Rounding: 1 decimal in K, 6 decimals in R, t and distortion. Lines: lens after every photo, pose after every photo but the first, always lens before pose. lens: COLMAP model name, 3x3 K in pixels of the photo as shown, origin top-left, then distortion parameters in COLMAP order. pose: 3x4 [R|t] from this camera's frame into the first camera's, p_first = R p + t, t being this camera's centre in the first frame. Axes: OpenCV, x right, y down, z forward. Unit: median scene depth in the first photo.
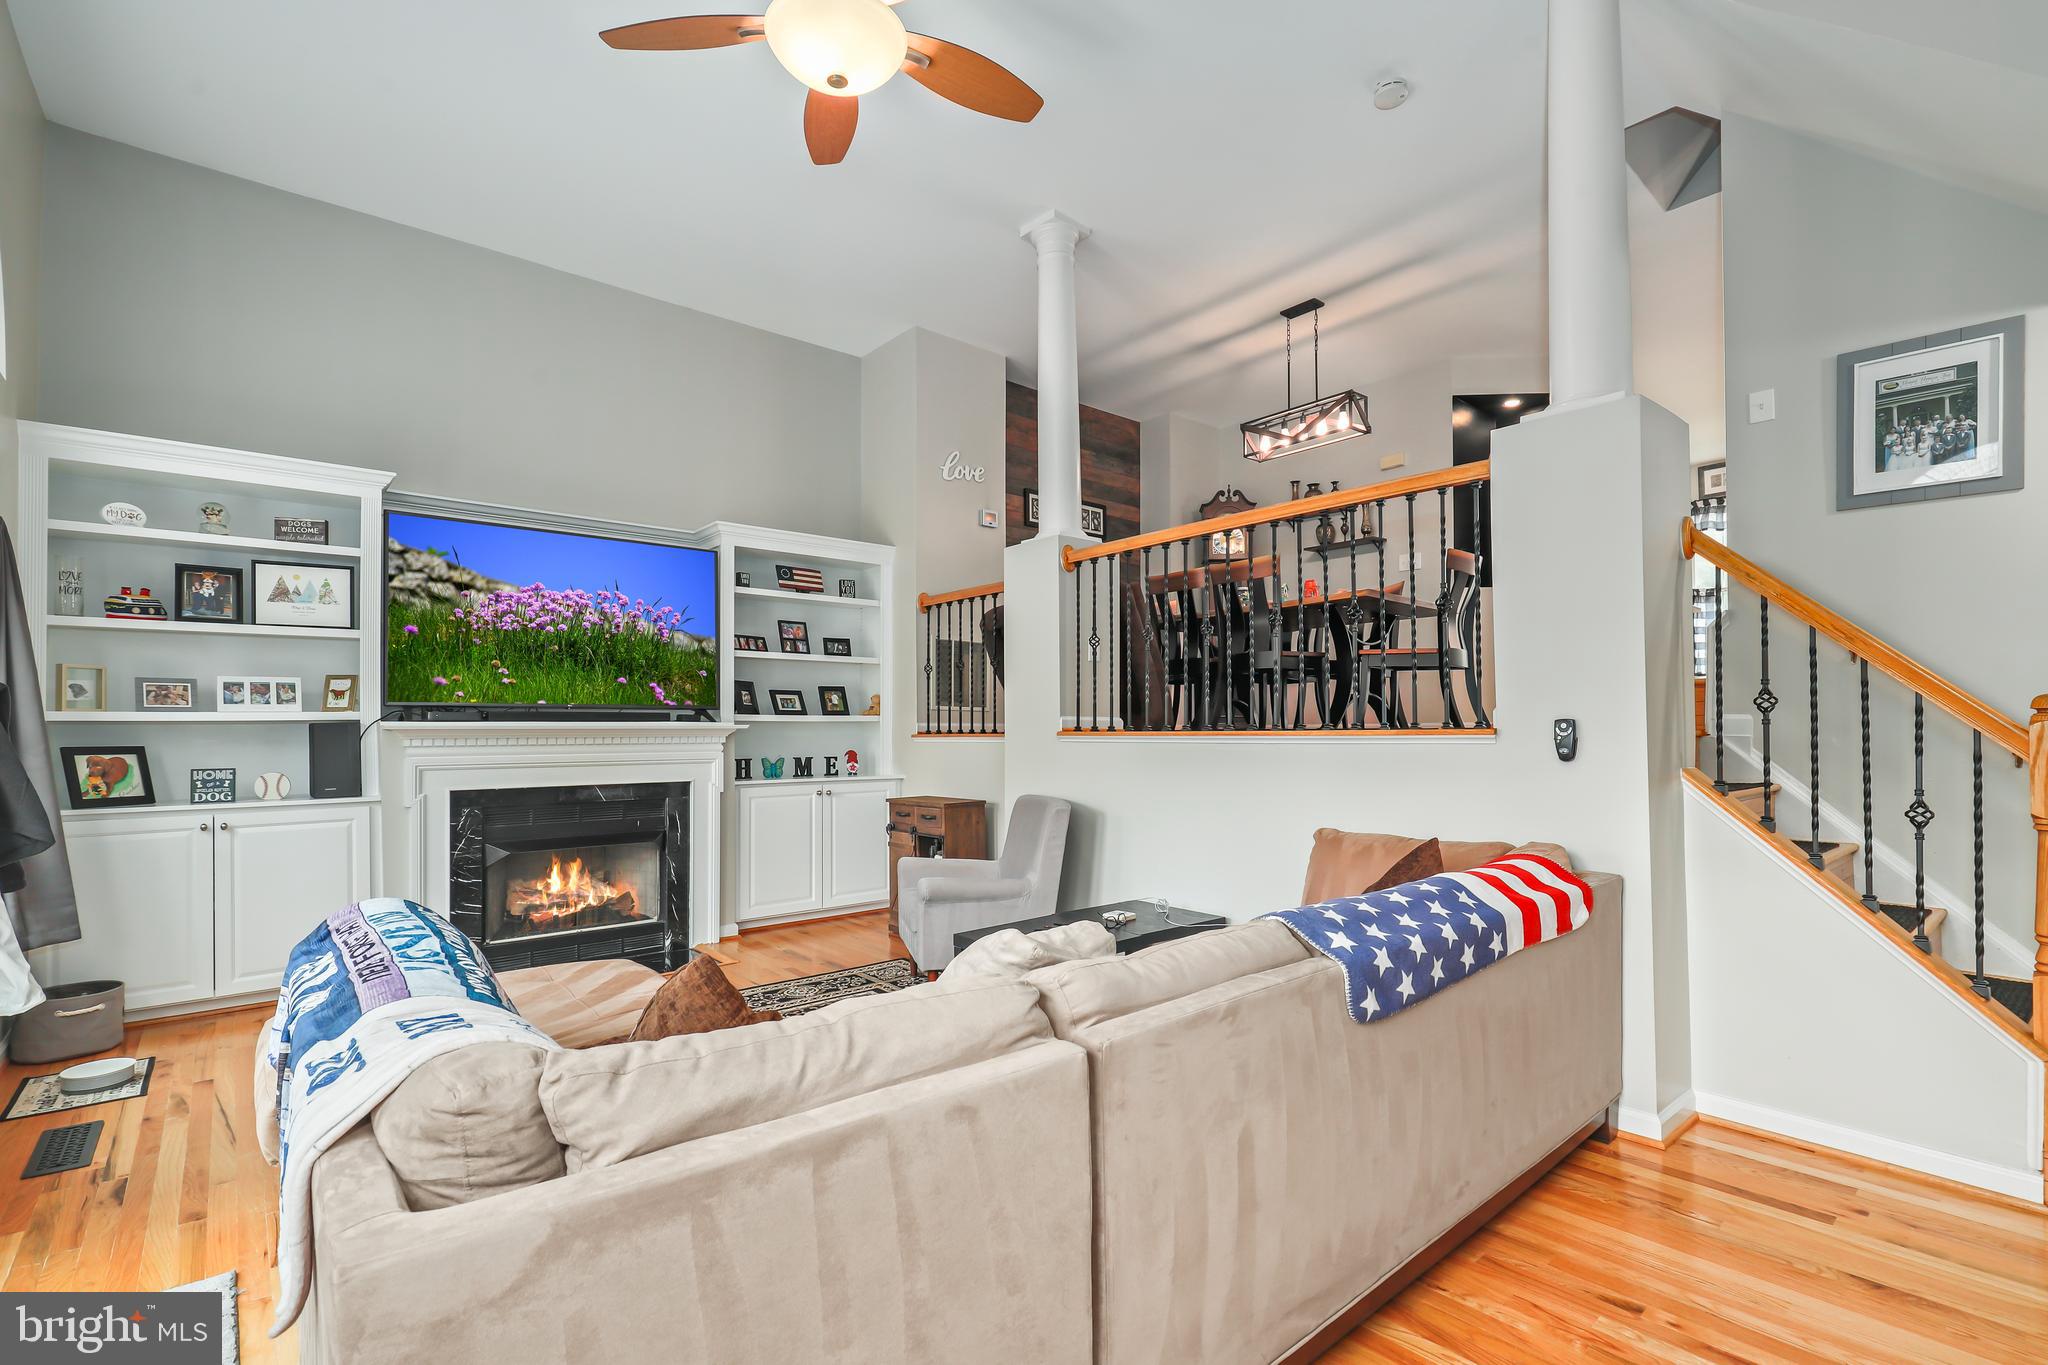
lens RADIAL K [[937.3, 0, 1038.5], [0, 937.3, 688.6], [0, 0, 1]] dist [-0.000555, -0.000699]
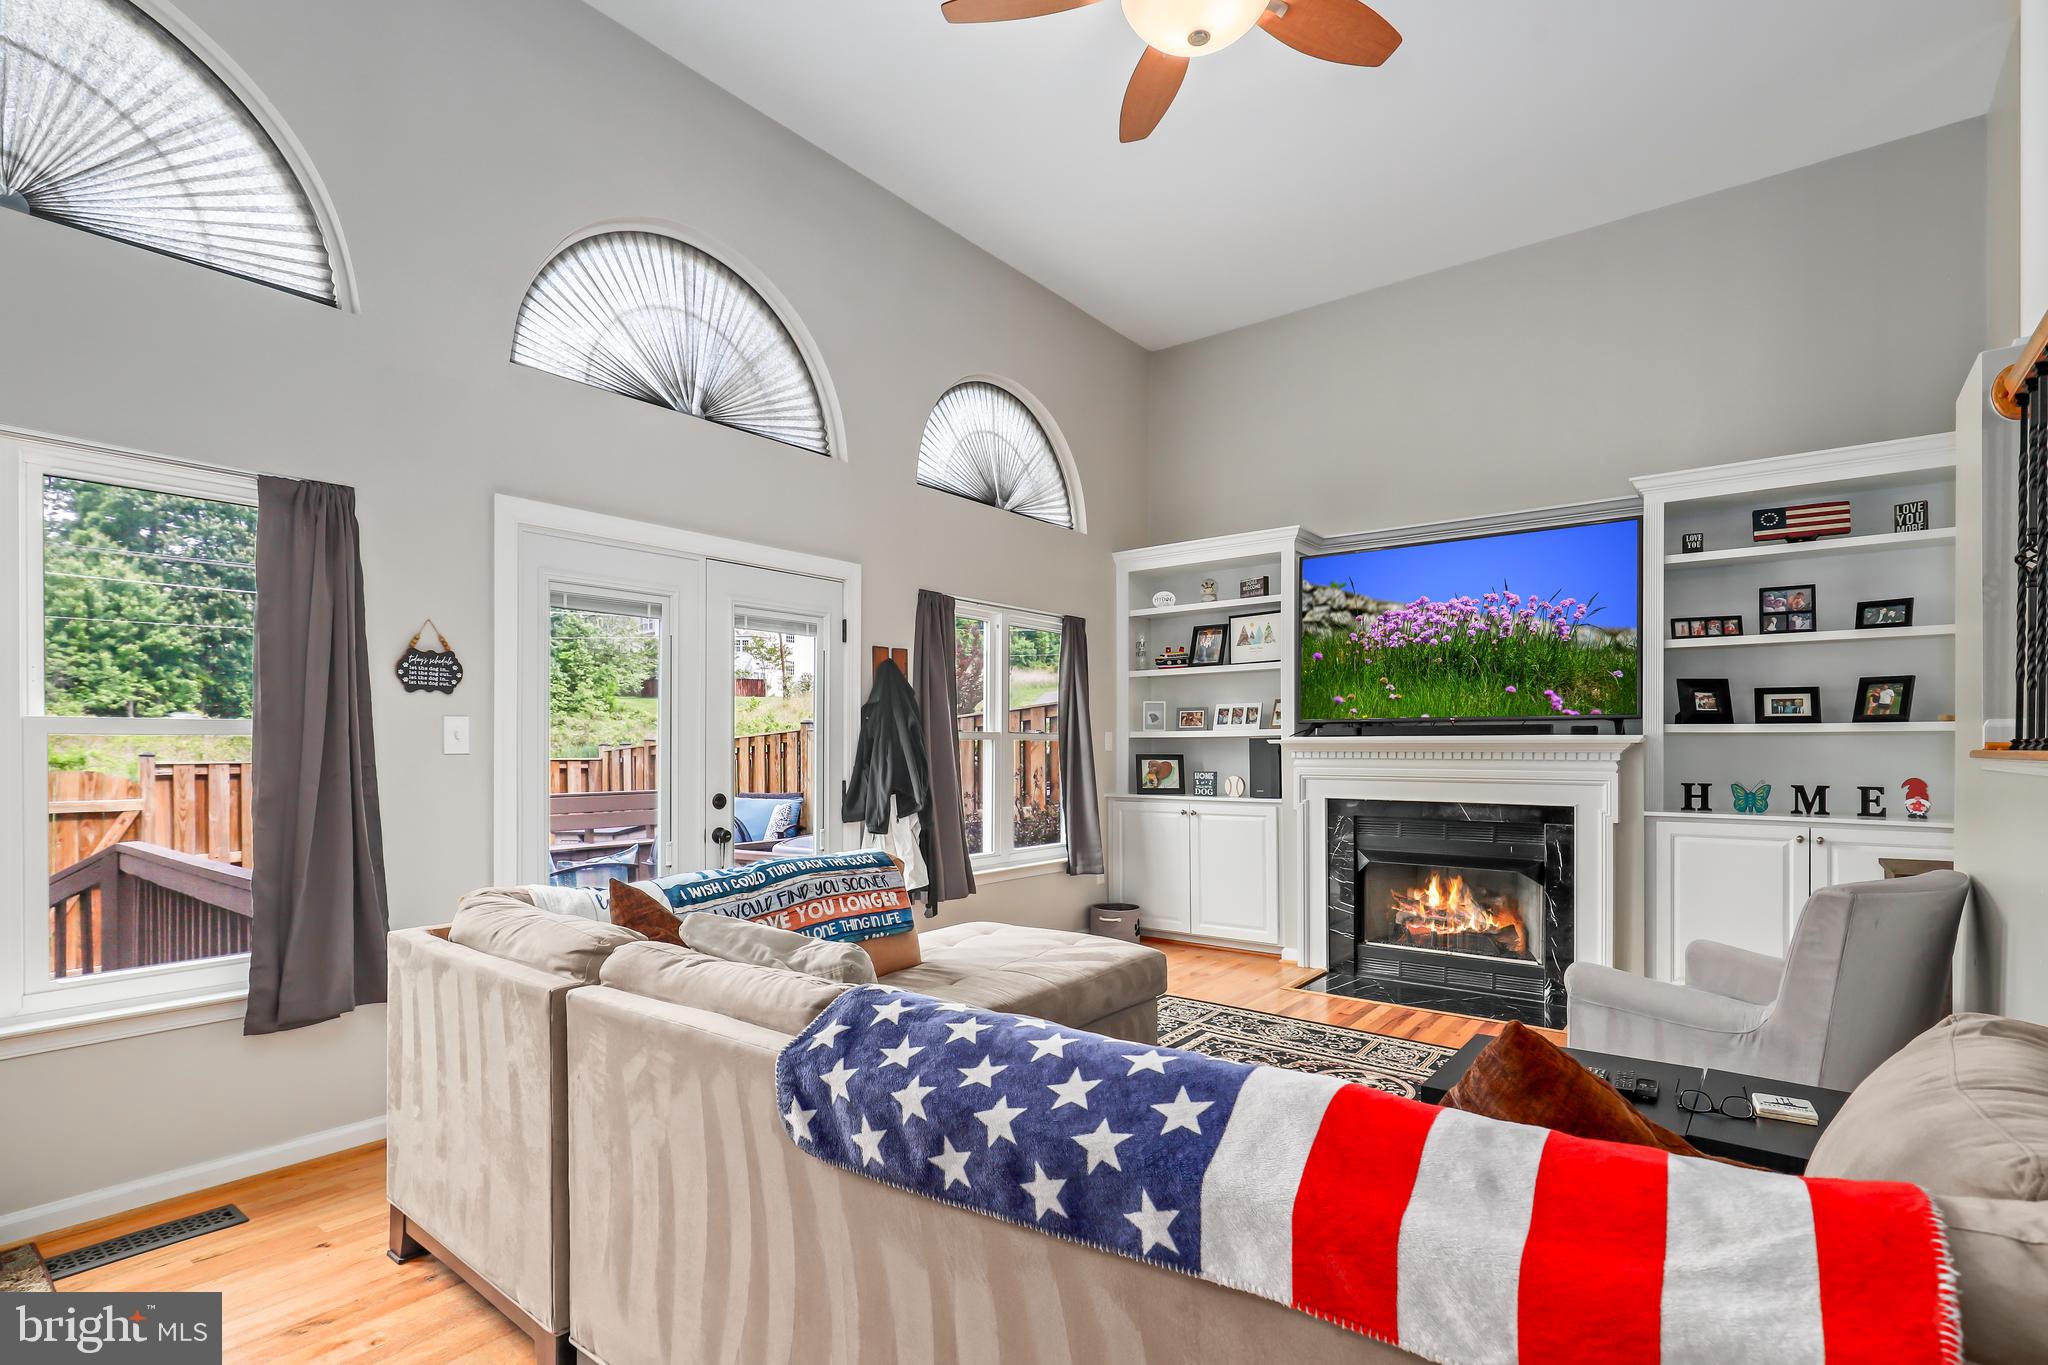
lens RADIAL K [[988.1, 0, 1002.4], [0, 988.1, 747.9], [0, 0, 1]] dist [0.010089, -0.000641]
pose [[0.188537, 0.010443, -0.982011, 0.426413], [0.046162, 0.998744, 0.019484, 0.006838], [0.980981, -0.049005, 0.187818, 0.364492]]
